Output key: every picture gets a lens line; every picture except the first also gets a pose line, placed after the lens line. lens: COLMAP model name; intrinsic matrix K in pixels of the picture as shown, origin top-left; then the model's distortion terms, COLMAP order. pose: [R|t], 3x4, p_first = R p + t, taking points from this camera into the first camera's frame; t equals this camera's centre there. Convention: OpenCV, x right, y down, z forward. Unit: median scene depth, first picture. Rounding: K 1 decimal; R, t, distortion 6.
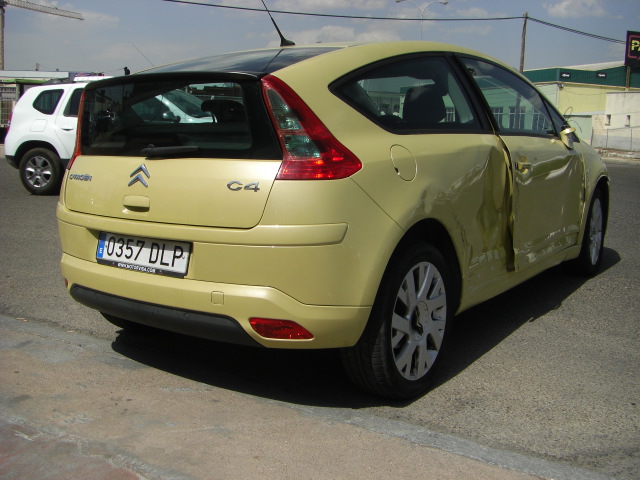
lens RADIAL K [[704.9, 0, 320.0], [0, 704.9, 240.0], [0, 0, 1]] dist [-0.122539, 0.032556]
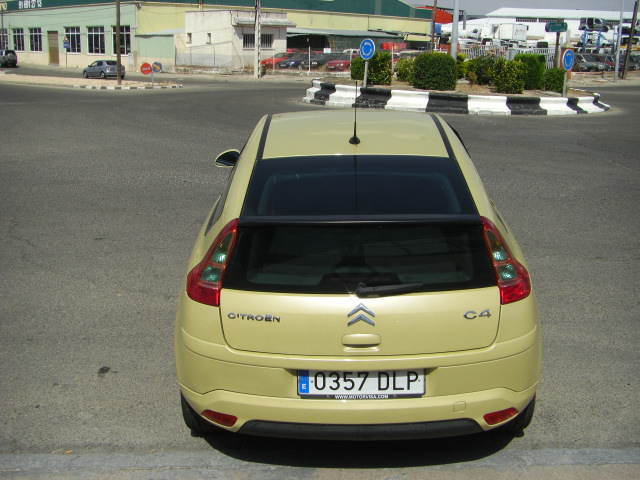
lens RADIAL K [[704.9, 0, 320.0], [0, 704.9, 240.0], [0, 0, 1]] dist [-0.122539, 0.032556]
pose [[0.840116, -0.171253, 0.514663, -0.843193], [0.114340, 0.983443, 0.140595, -0.363613], [-0.530219, -0.059269, 0.845787, 0.128566]]
